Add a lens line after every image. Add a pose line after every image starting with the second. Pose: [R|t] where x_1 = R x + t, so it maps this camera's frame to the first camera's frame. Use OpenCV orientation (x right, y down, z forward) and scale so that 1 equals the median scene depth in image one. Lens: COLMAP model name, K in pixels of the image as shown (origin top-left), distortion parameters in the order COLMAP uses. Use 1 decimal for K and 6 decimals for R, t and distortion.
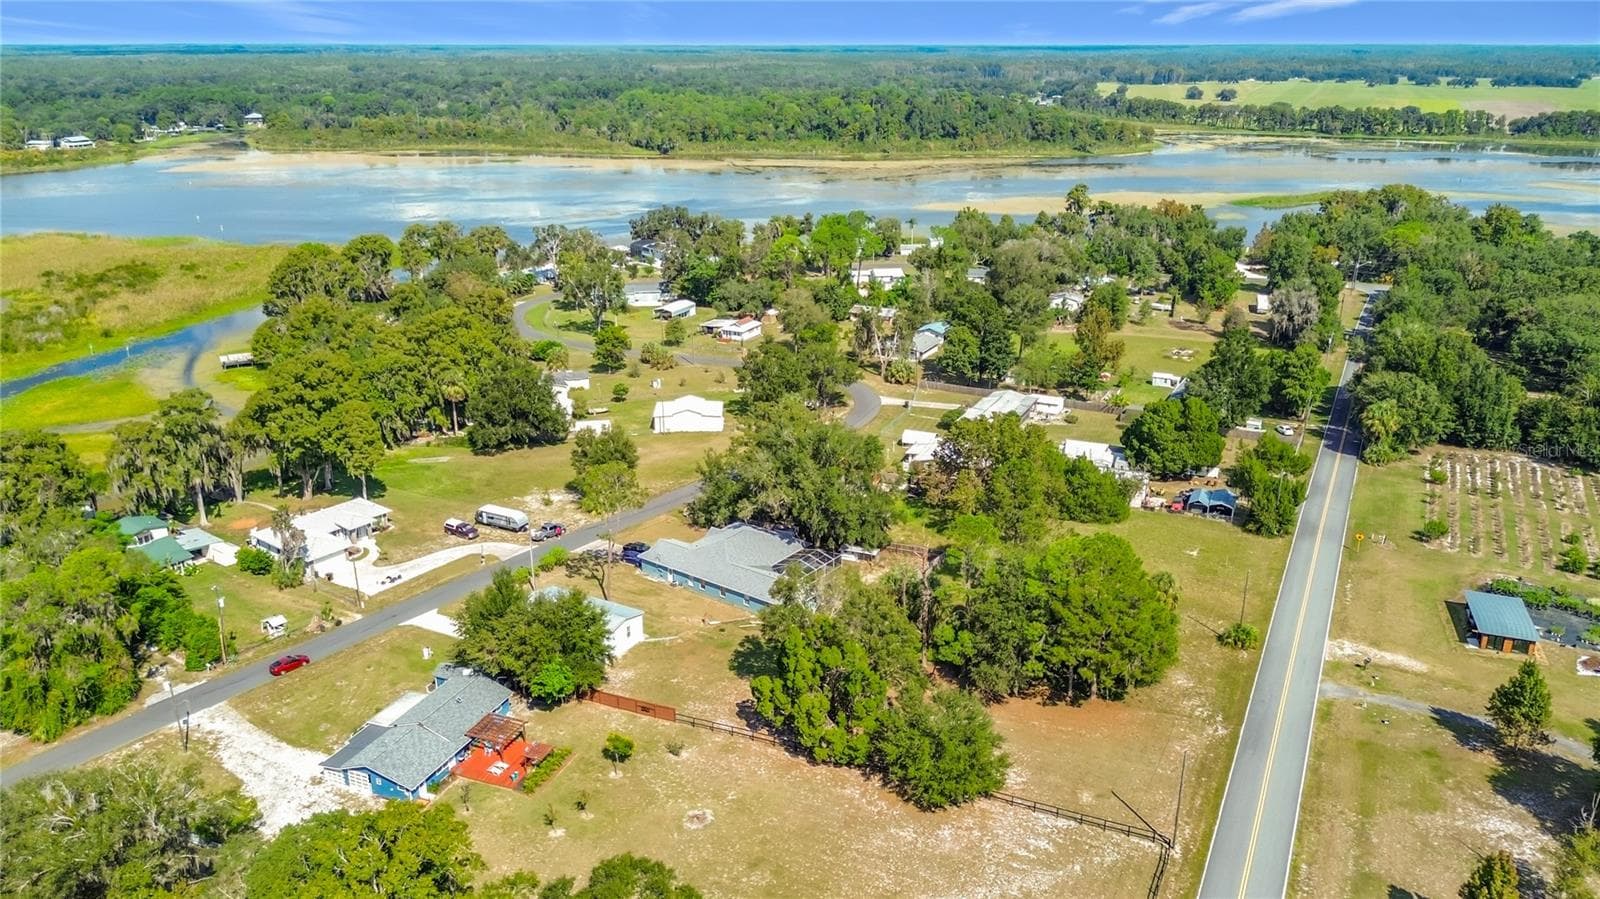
lens RADIAL K [[1157.9, 0, 810.6], [0, 1157.9, 455.1], [0, 0, 1]] dist [0.059145, -0.067253]
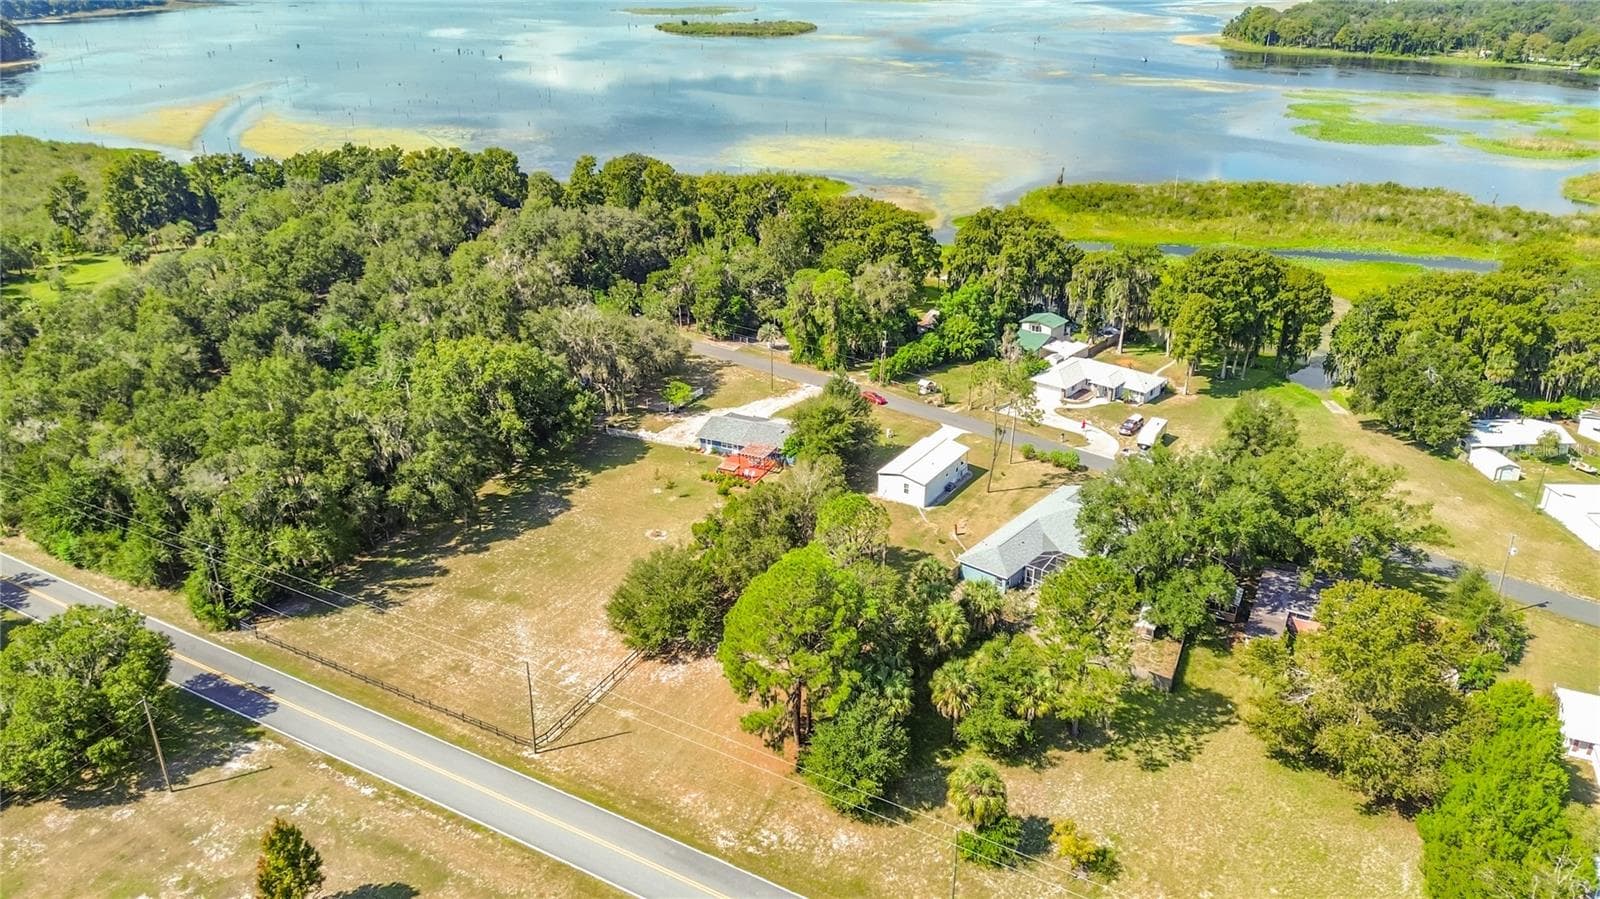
lens RADIAL K [[1157.9, 0, 794.9], [0, 1157.9, 458.1], [0, 0, 1]] dist [0.059145, -0.067253]
pose [[-0.075523, 0.401711, -0.912647, 0.585259], [-0.330925, 0.853290, 0.402969, -0.197013], [0.940630, 0.332451, 0.068493, 0.545719]]
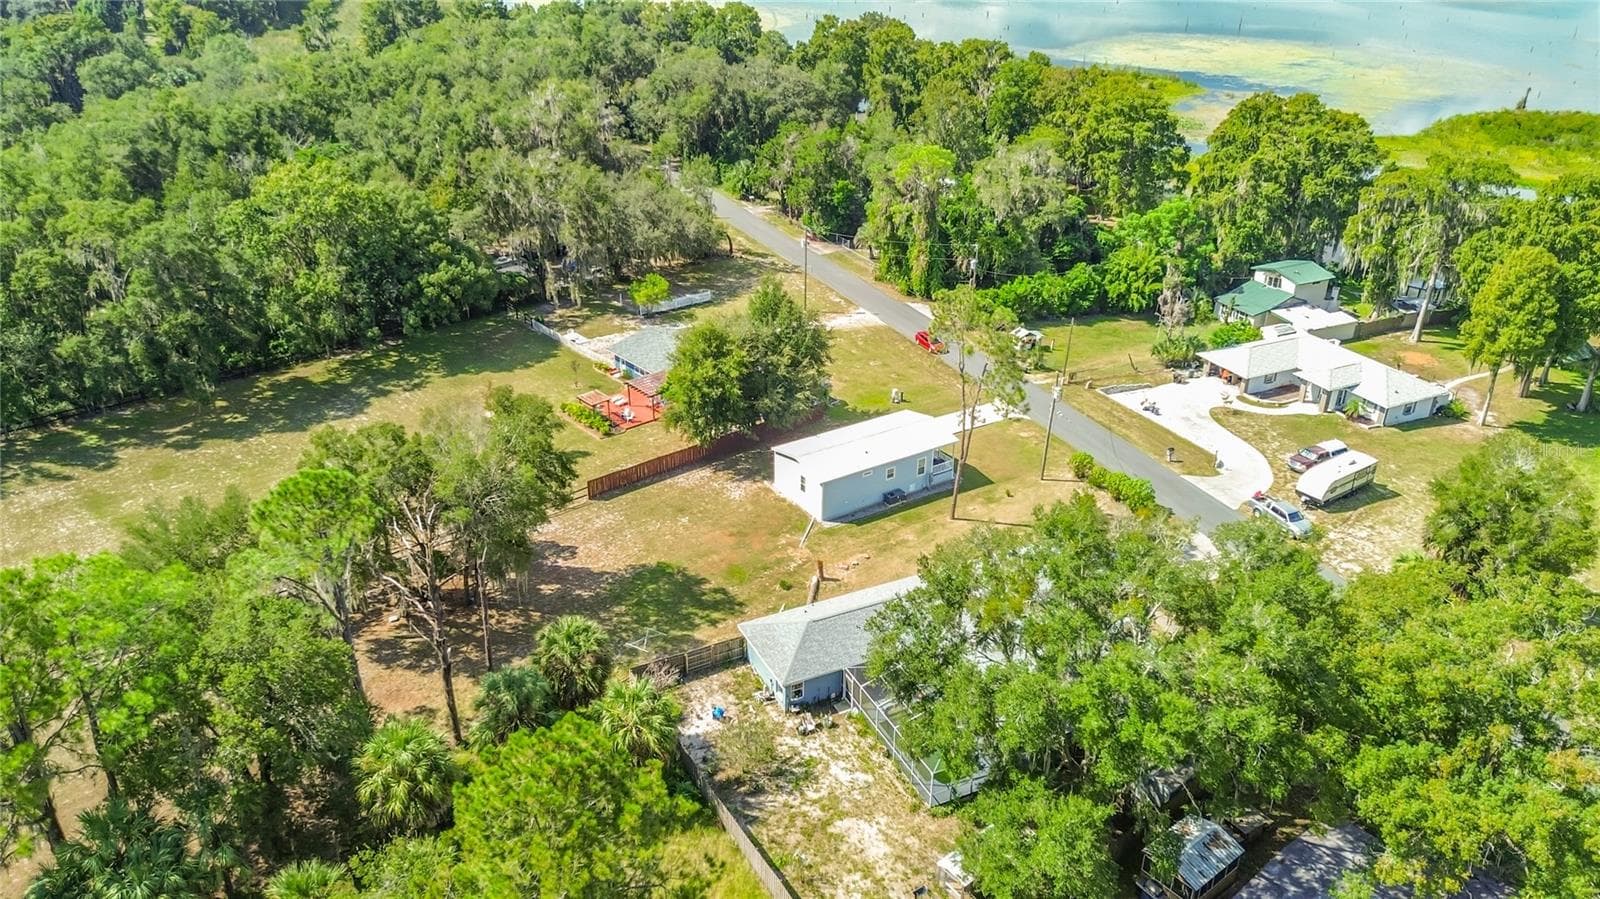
lens RADIAL K [[1157.9, 0, 799.9], [0, 1157.9, 452.7], [0, 0, 1]] dist [0.059145, -0.067253]
pose [[-0.480214, 0.387981, -0.786680, 0.248338], [-0.299840, 0.770223, 0.562896, -0.163332], [0.824313, 0.506188, -0.253539, 0.781344]]
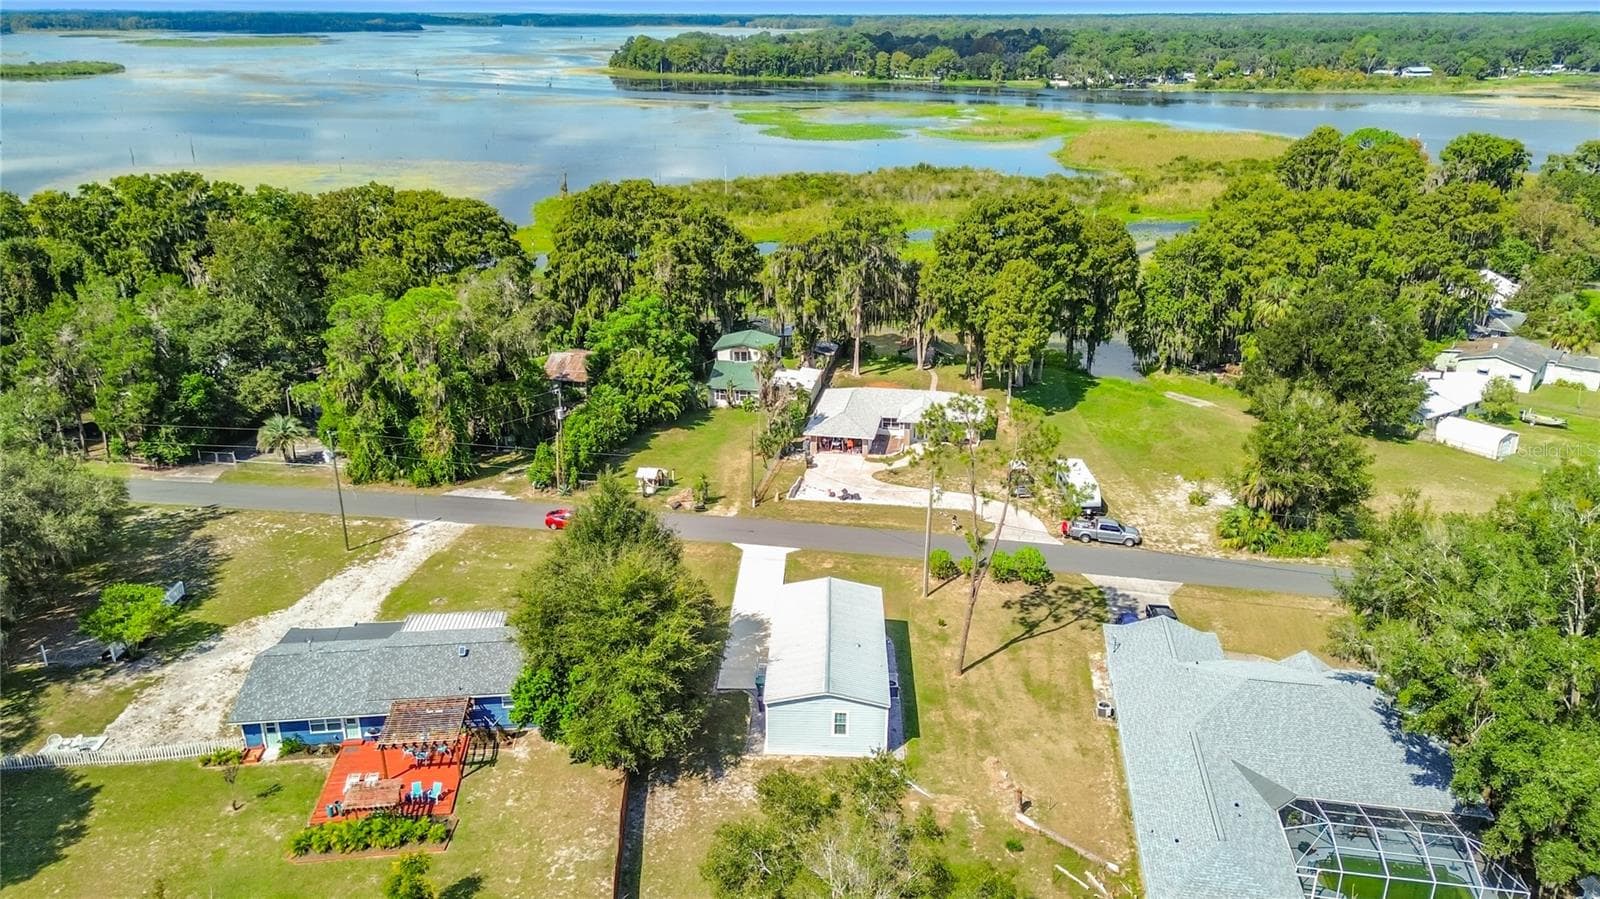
lens RADIAL K [[1157.9, 0, 796.6], [0, 1157.9, 431.9], [0, 0, 1]] dist [0.059145, -0.067253]
pose [[0.447945, 0.299025, -0.842573, 0.137257], [-0.298826, 0.938287, 0.174126, -0.027161], [0.842644, 0.173783, 0.509658, 0.483493]]
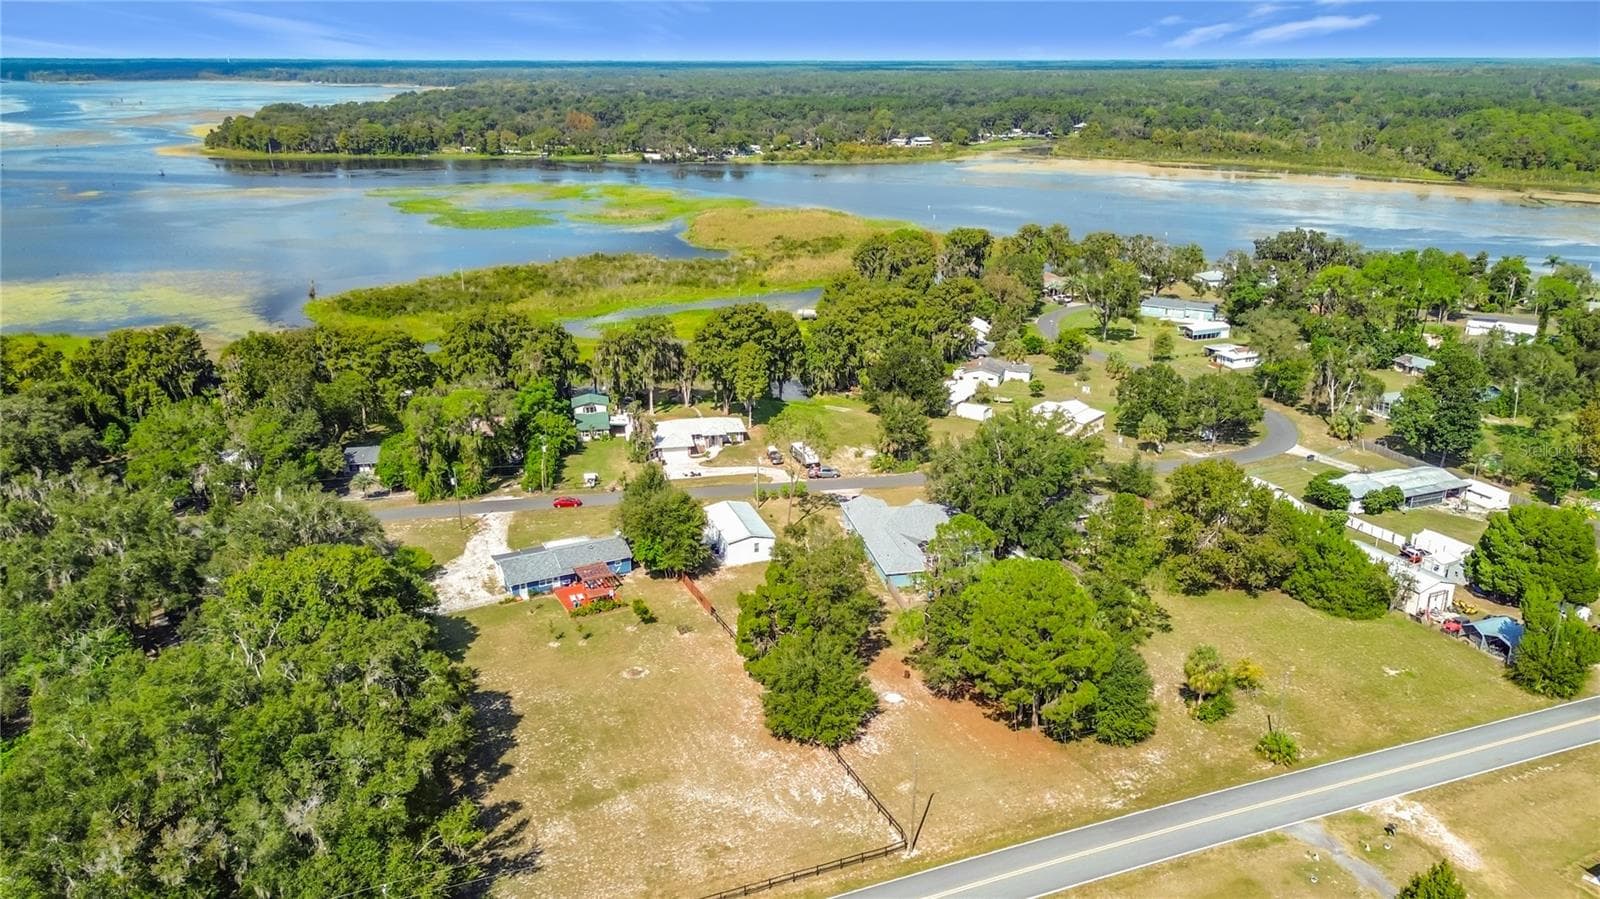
lens RADIAL K [[1157.9, 0, 811.4], [0, 1157.9, 445.9], [0, 0, 1]] dist [0.059145, -0.067253]
pose [[0.746877, 0.212149, -0.630212, 0.418465], [-0.223642, 0.972672, 0.062389, -0.026493], [0.626226, 0.094345, 0.773912, 0.063097]]
